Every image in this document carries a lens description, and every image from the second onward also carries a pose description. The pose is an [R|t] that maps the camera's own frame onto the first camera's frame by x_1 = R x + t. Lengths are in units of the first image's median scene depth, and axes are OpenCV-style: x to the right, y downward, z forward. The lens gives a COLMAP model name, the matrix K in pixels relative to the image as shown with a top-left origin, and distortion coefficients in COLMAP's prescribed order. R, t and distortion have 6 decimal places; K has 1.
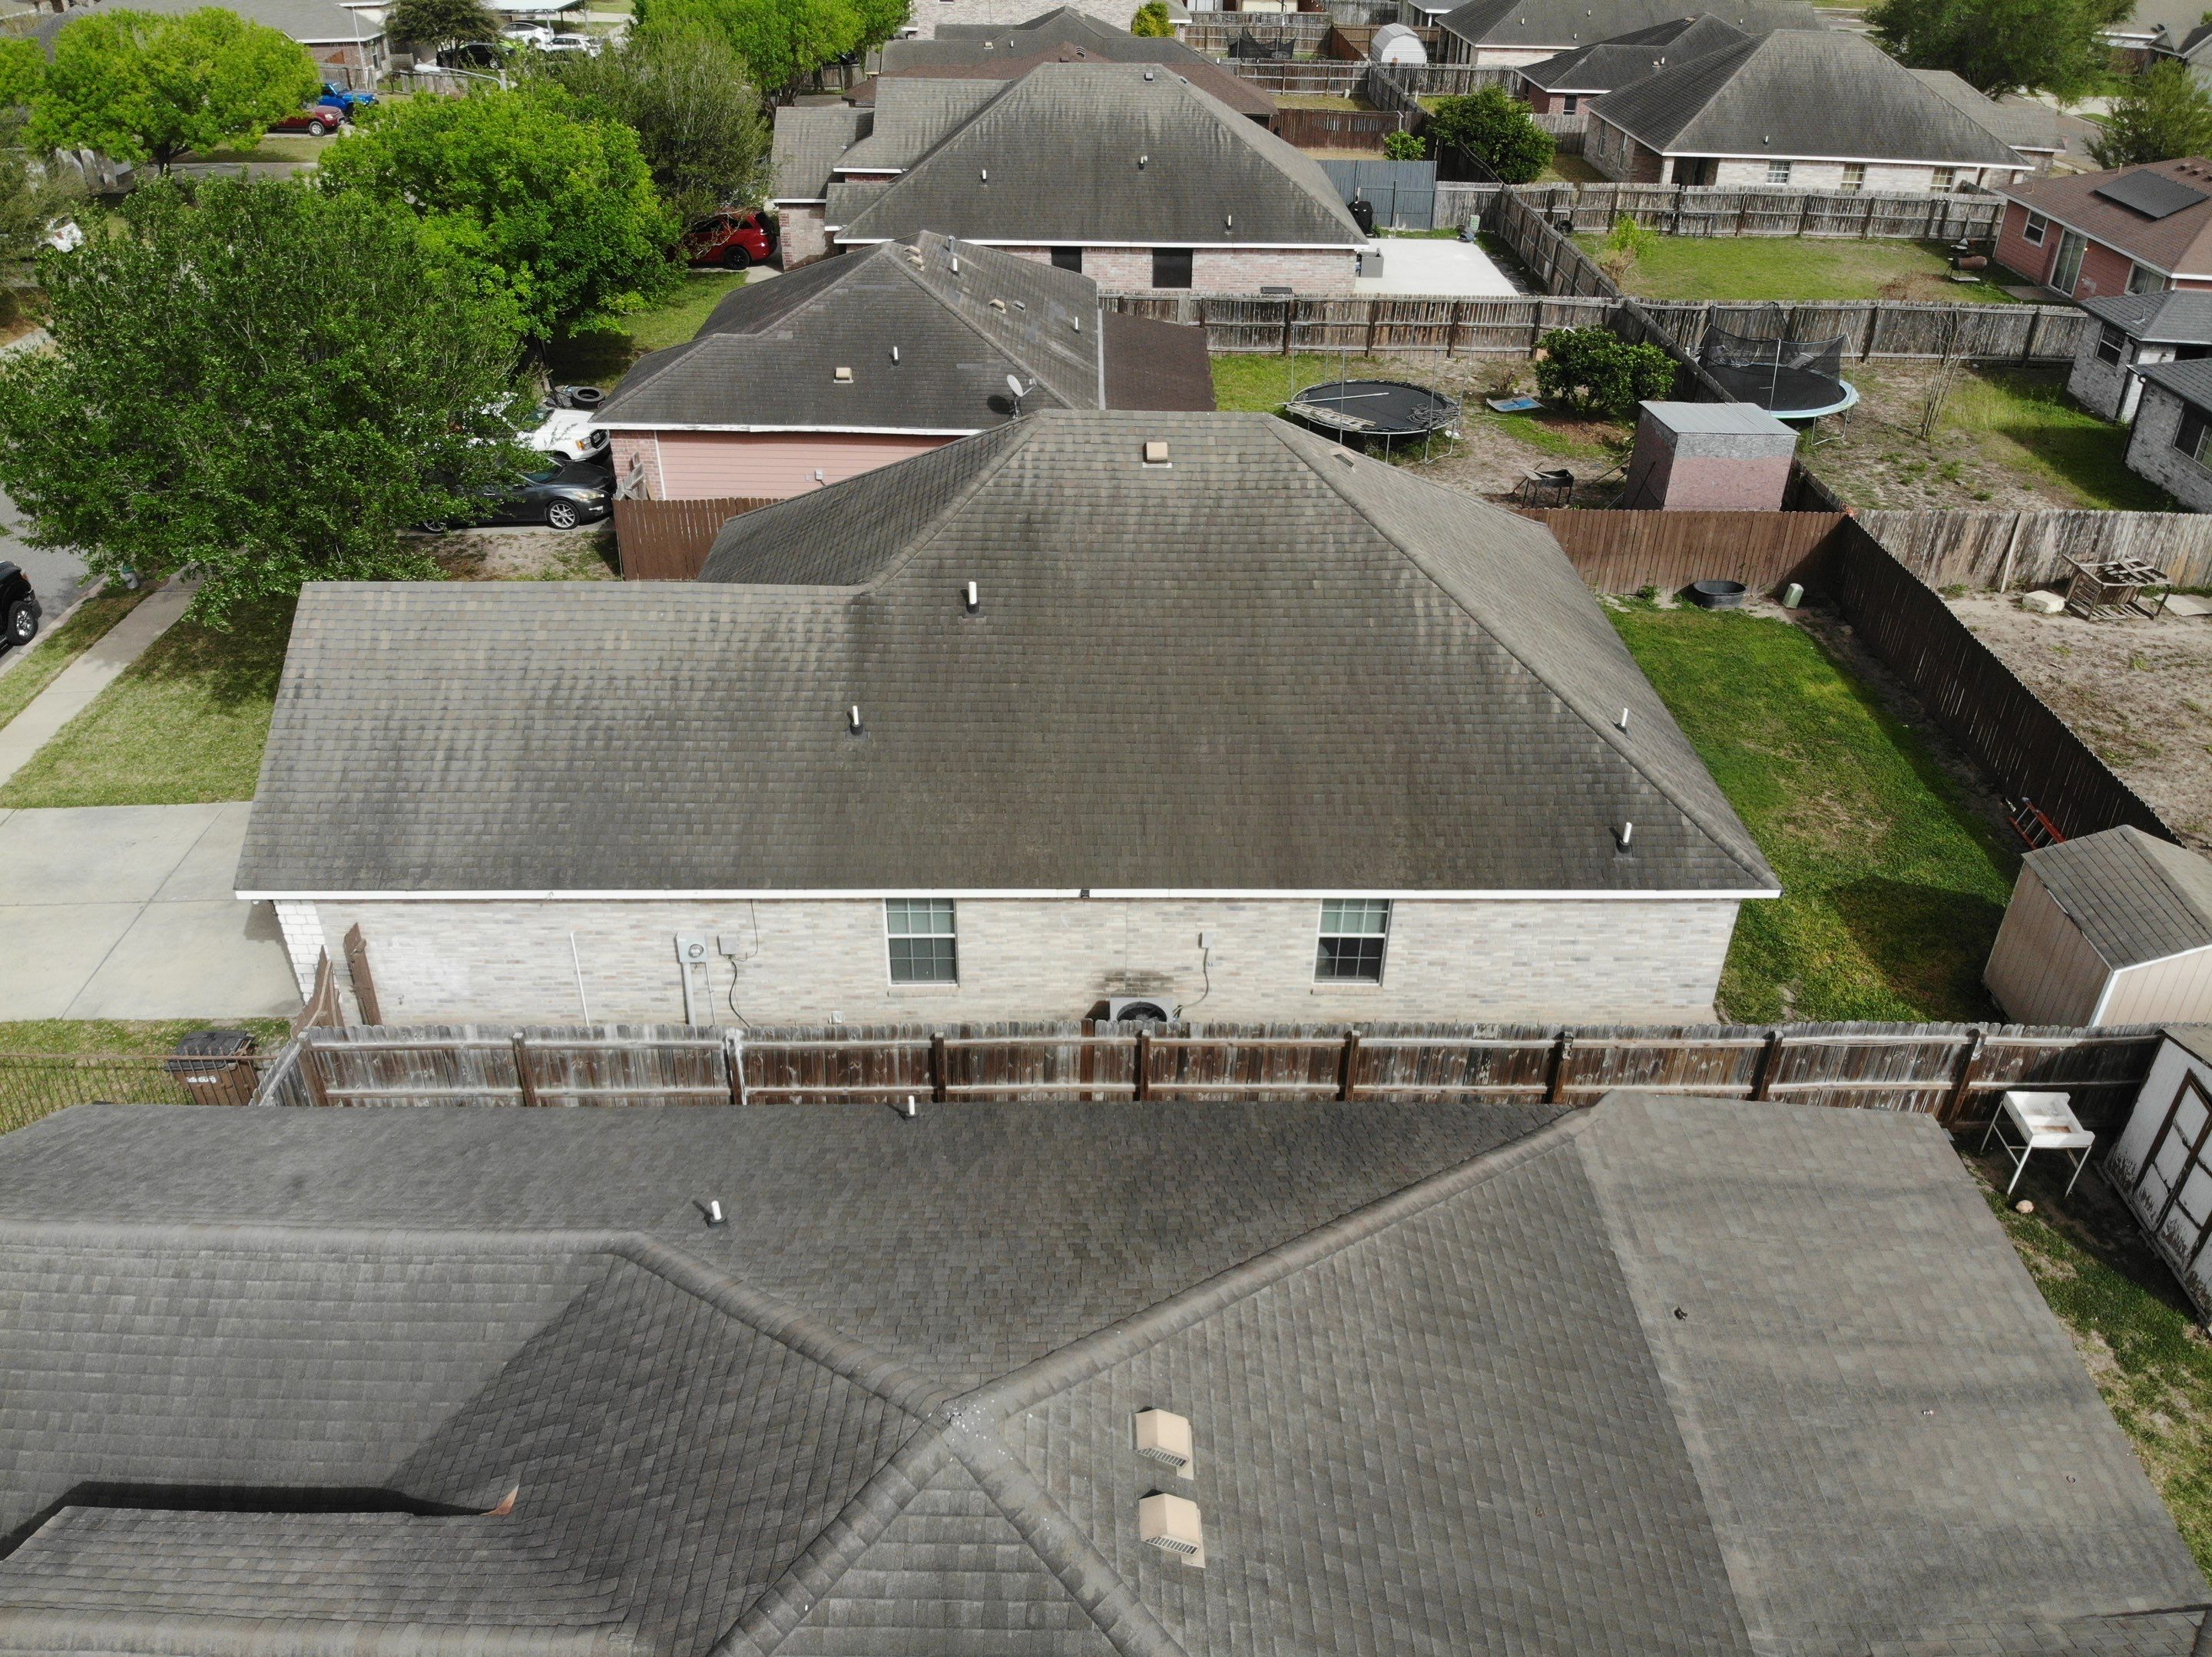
lens RADIAL K [[1630.9, 0, 1119.2], [0, 1630.9, 827.0], [0, 0, 1]] dist [0.058846, -0.171231]
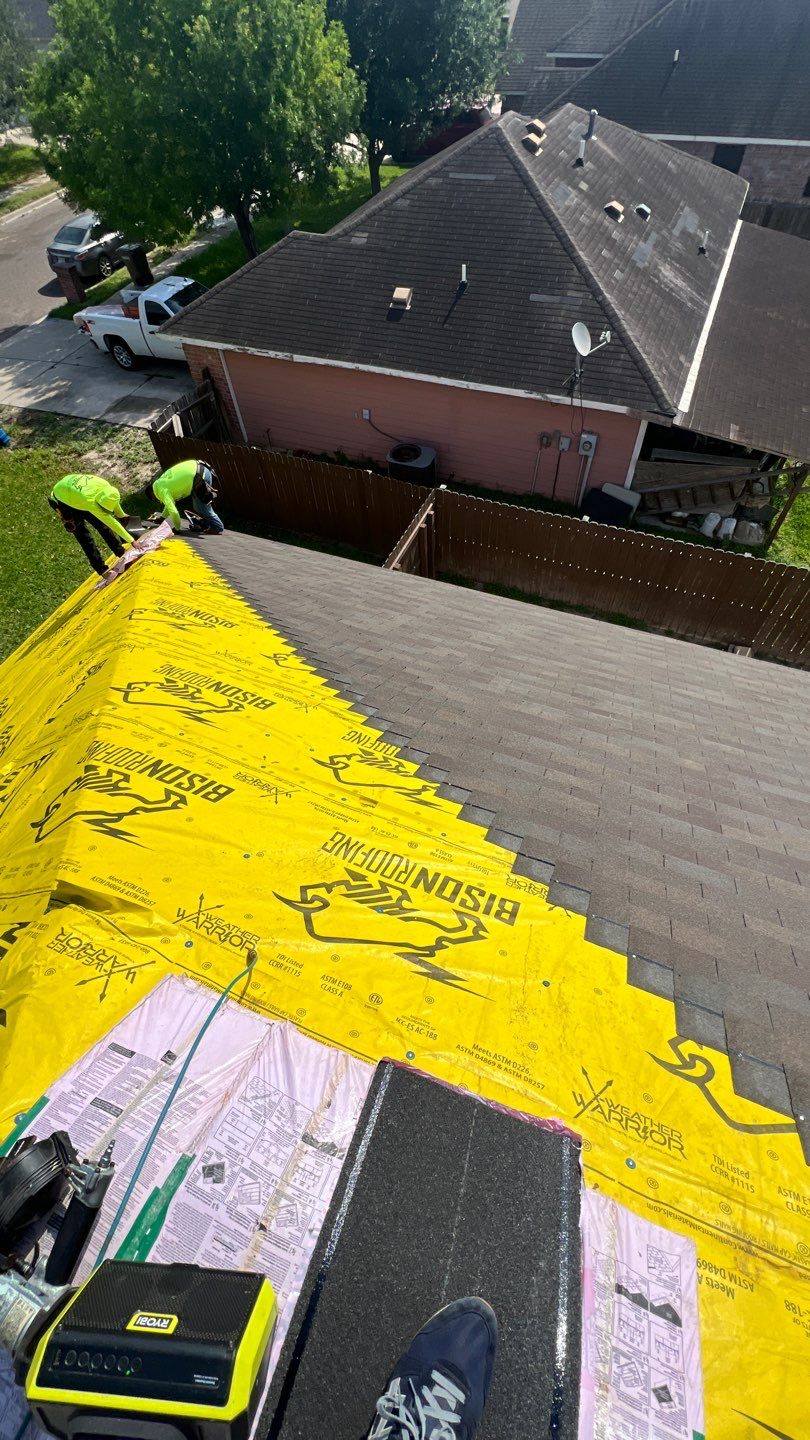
lens RADIAL K [[606.5, 0, 412.1], [0, 606.5, 717.4], [0, 0, 1]] dist [-0.000494, -0.000187]
pose [[0.914988, 0.288827, -0.281736, -0.004300], [-0.156889, 0.897999, 0.411077, -0.190209], [0.371729, -0.331929, 0.866972, 0.586742]]
